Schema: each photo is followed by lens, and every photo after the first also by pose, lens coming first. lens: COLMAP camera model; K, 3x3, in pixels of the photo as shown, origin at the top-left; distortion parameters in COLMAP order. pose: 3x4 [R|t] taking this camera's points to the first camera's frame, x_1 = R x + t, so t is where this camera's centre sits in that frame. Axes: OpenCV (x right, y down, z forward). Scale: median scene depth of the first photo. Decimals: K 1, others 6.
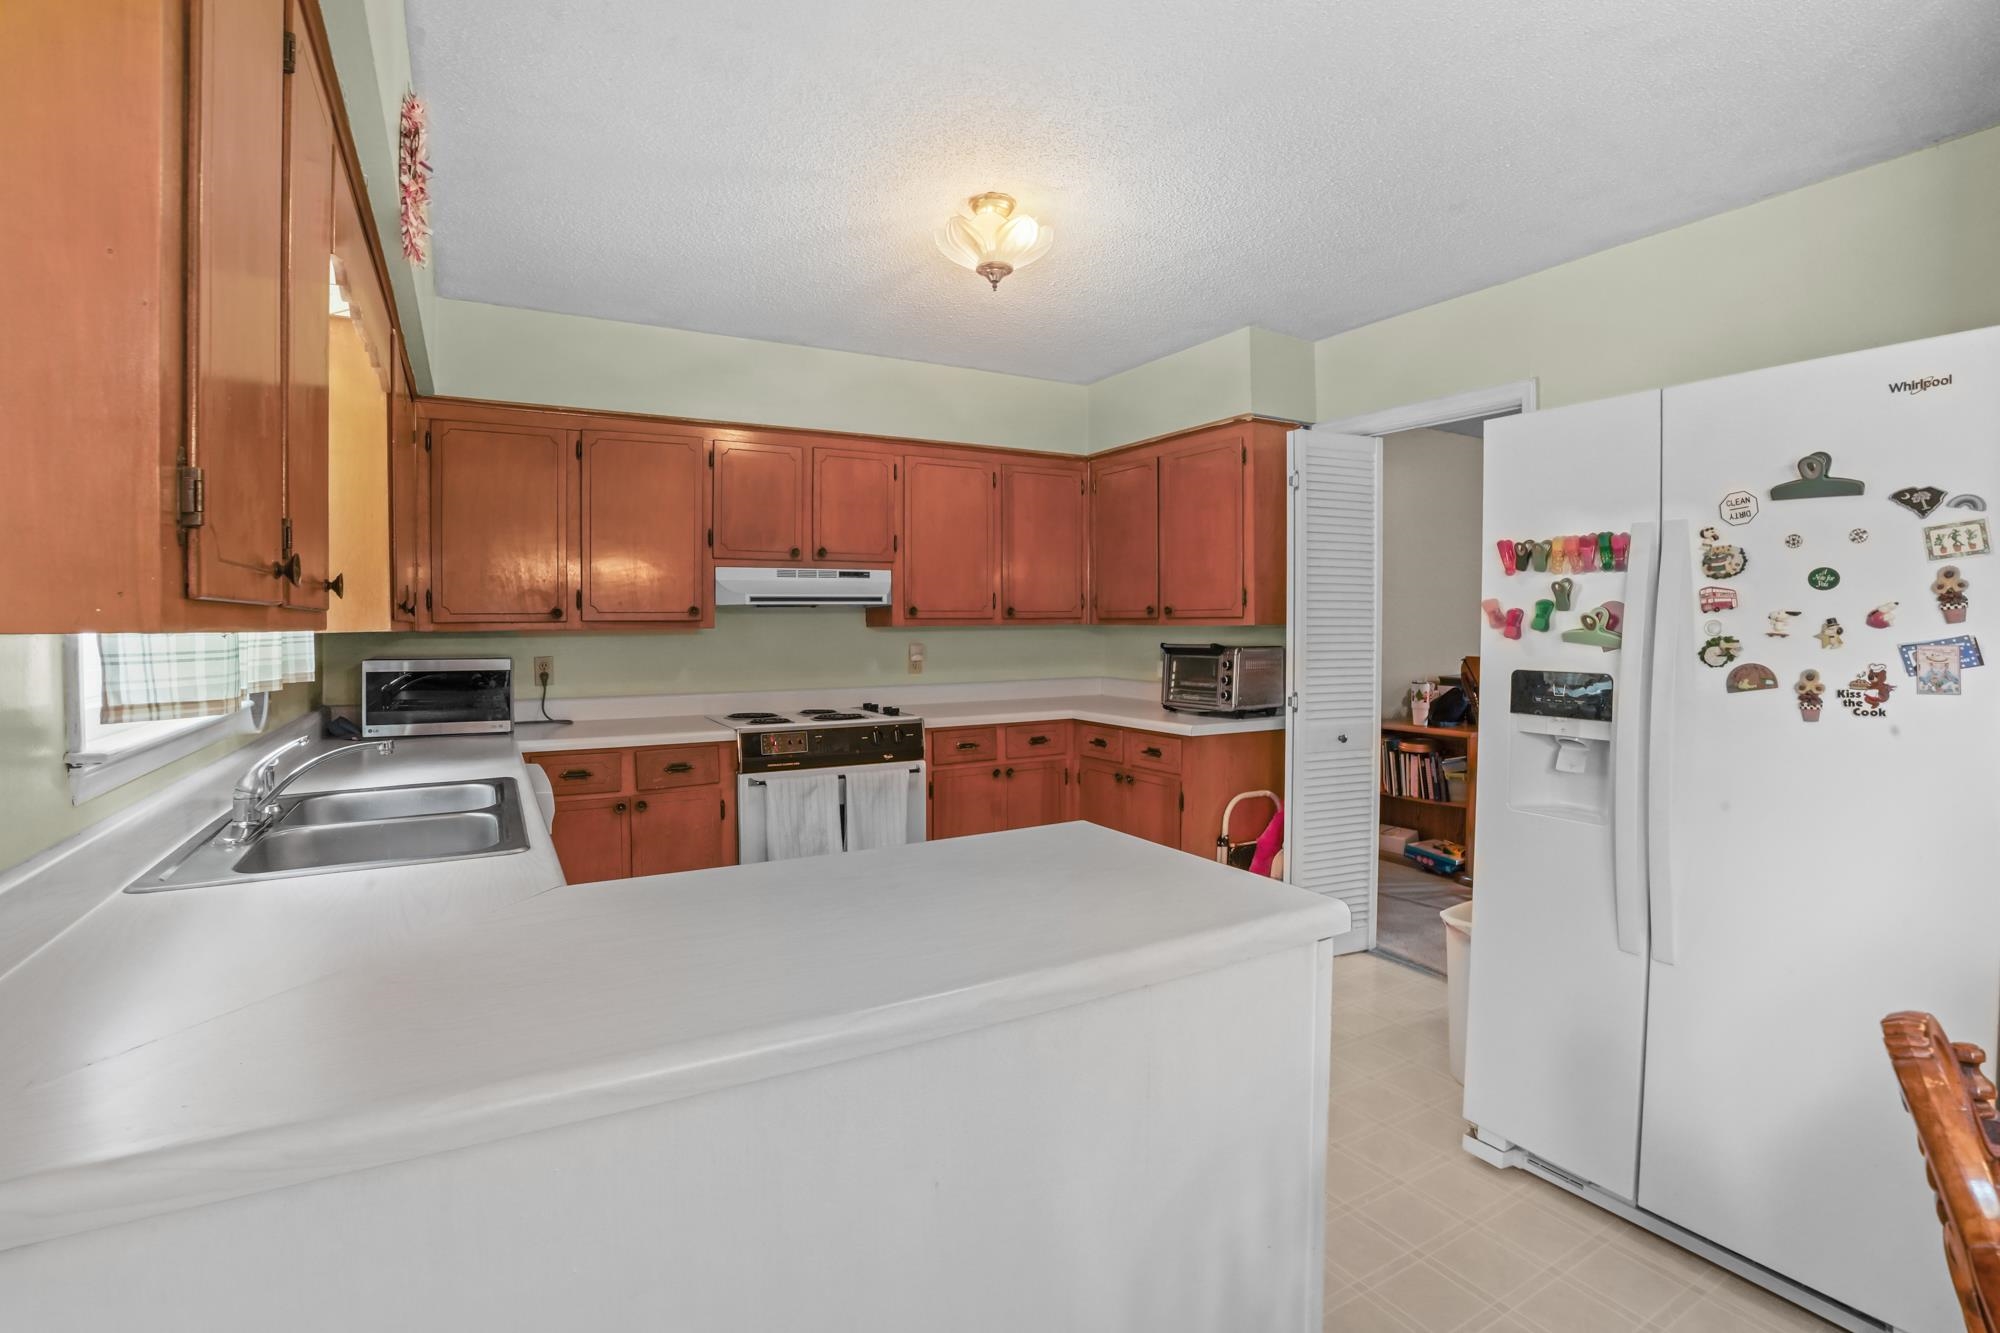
lens RADIAL K [[921.2, 0, 993.8], [0, 921.2, 659.8], [0, 0, 1]] dist [-0.091873, 0.025766]
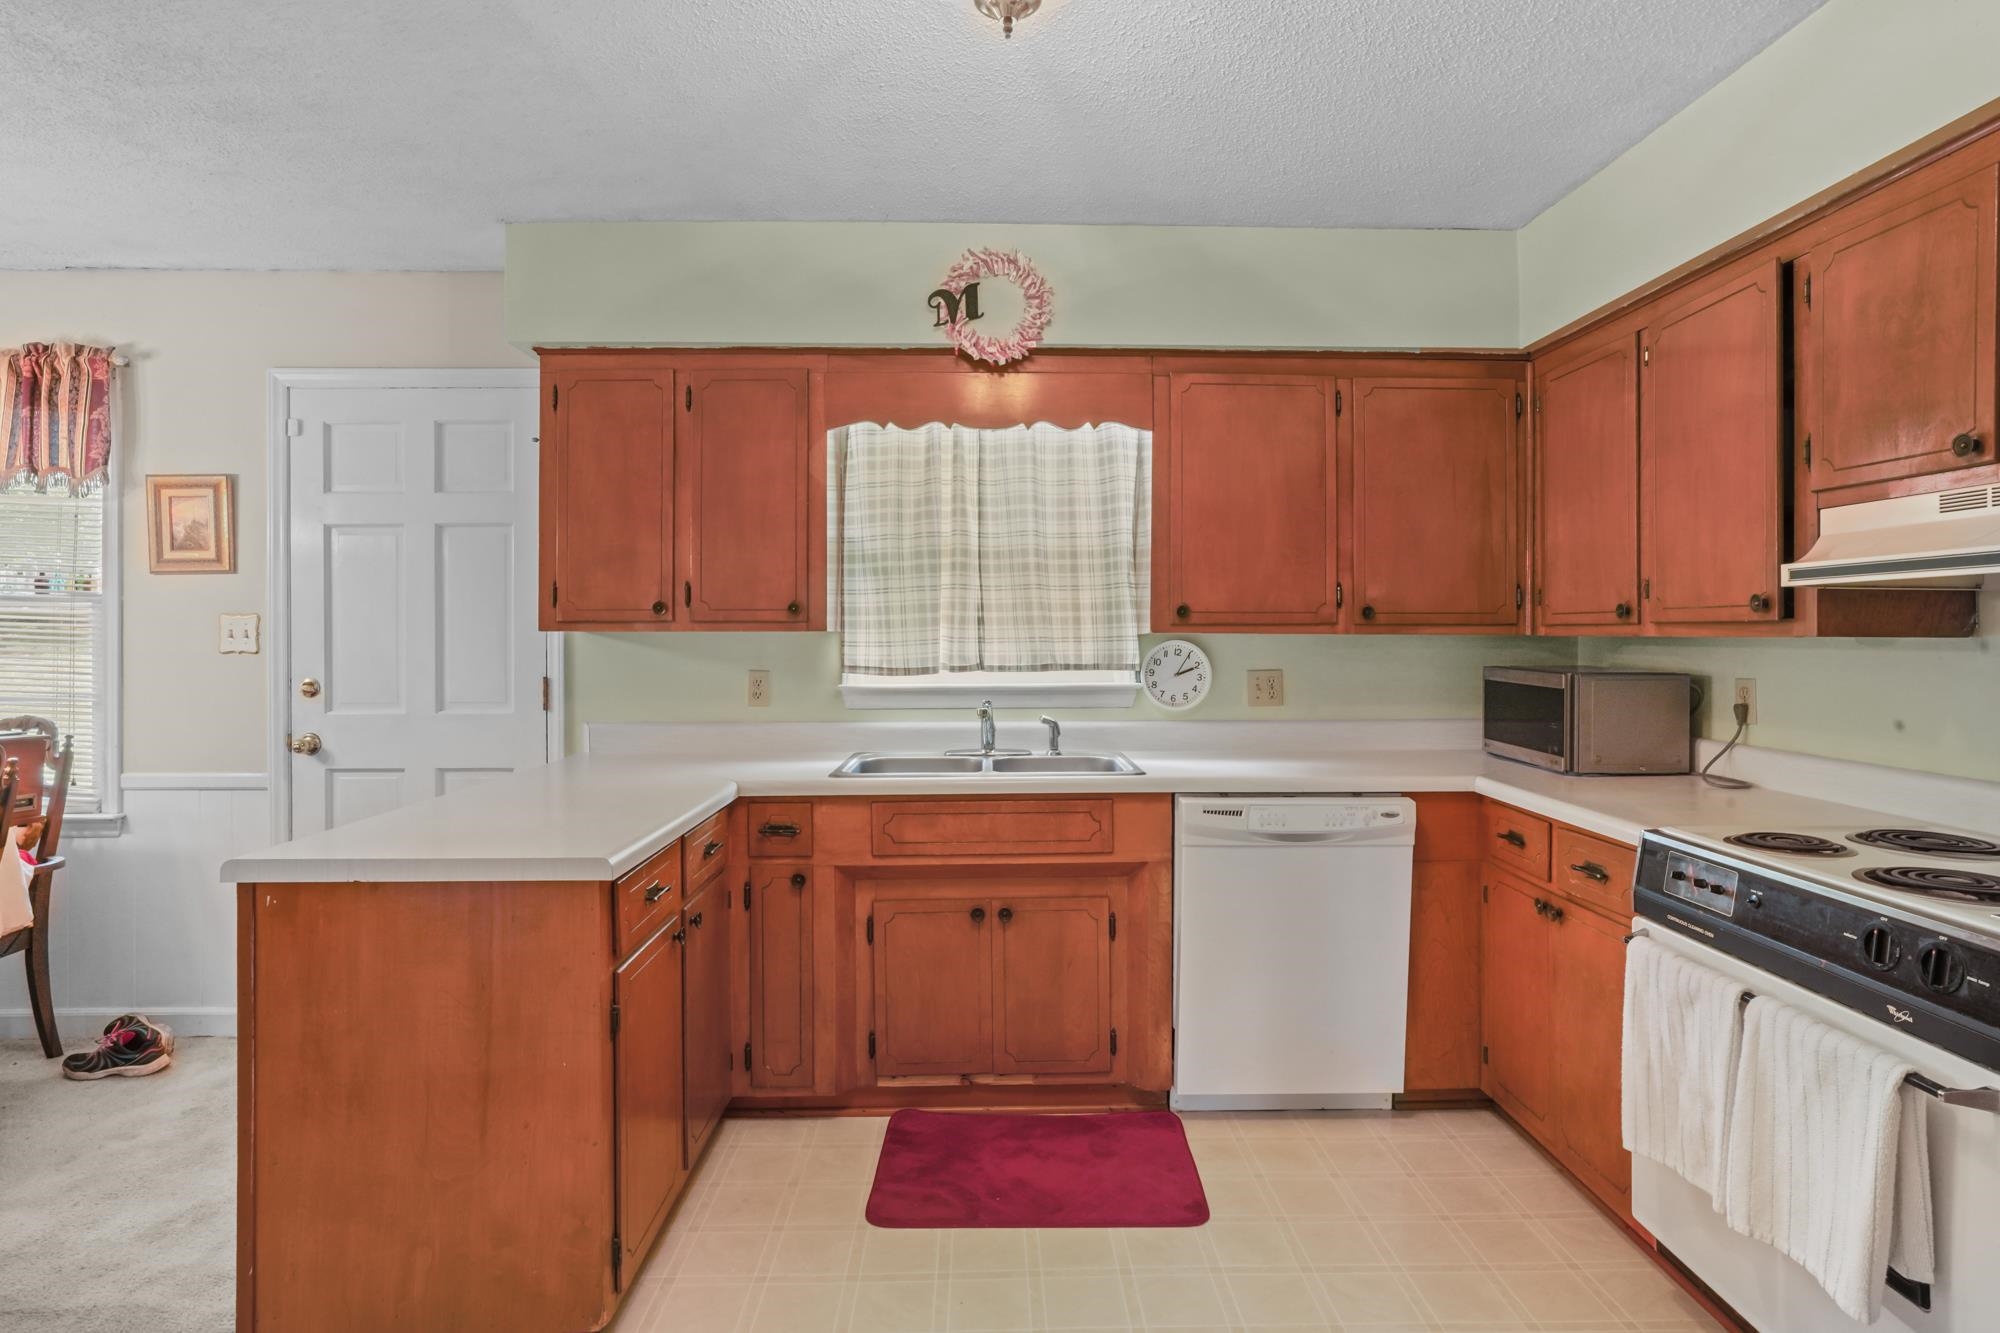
lens RADIAL K [[1042.3, 0, 1004.0], [0, 1042.3, 637.8], [0, 0, 1]] dist [-0.002424, -0.000228]
pose [[-0.463669, 0.007660, -0.885976, 0.378445], [-0.034526, 0.999047, 0.026706, -0.032942], [0.885336, 0.042972, -0.462962, 0.864563]]
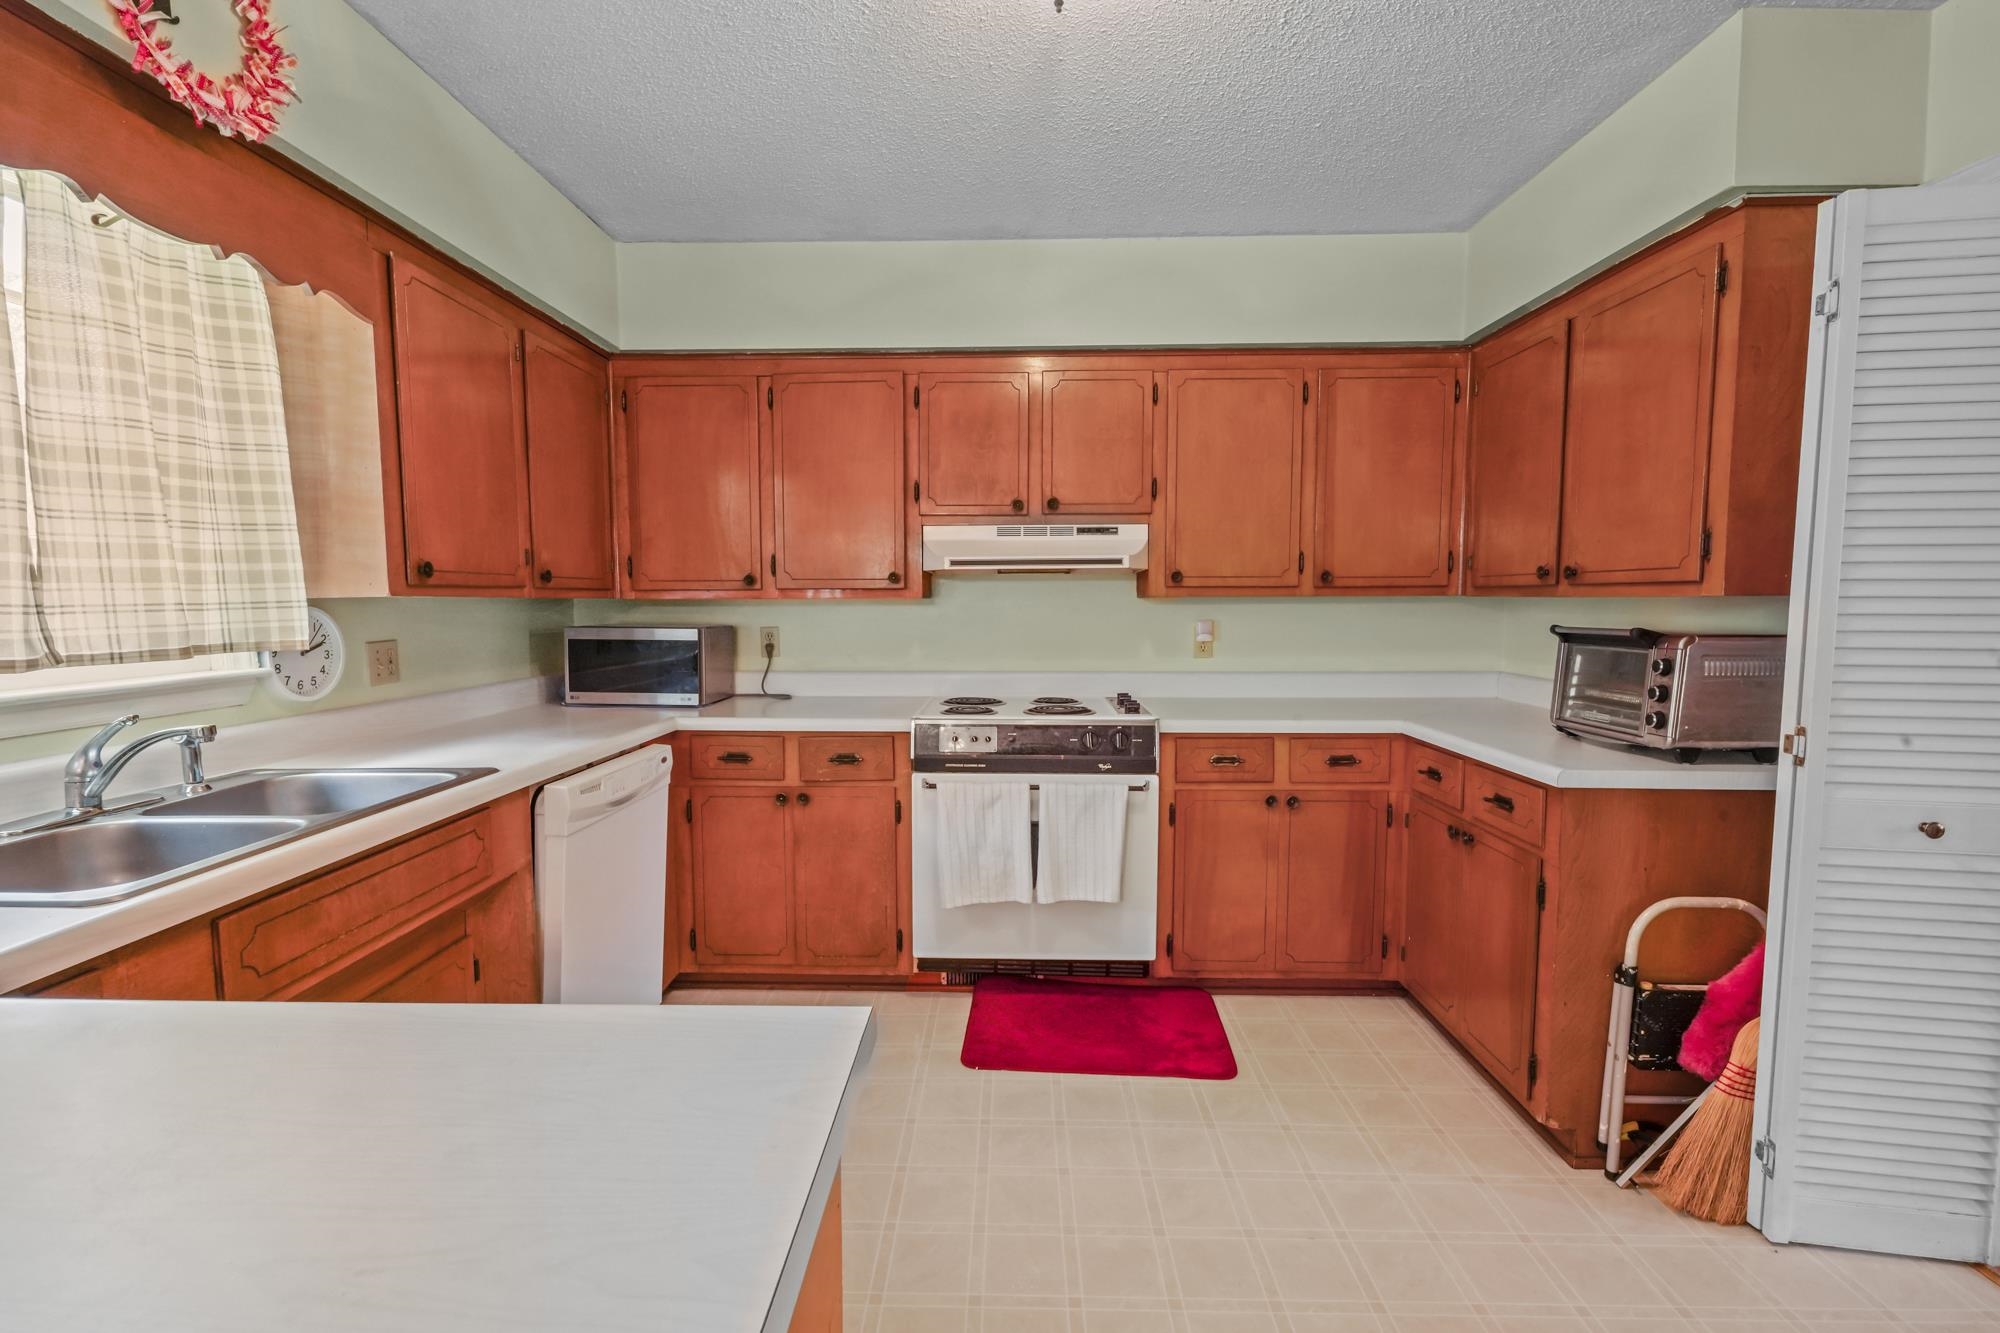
lens RADIAL K [[890.9, 0, 995.8], [0, 890.9, 671.3], [0, 0, 1]] dist [0.002864, 0.000793]
pose [[0.856843, 0.046109, -0.513511, 0.184728], [-0.023279, 0.998437, 0.050809, -0.009762], [0.515051, -0.031582, 0.856578, 0.314093]]
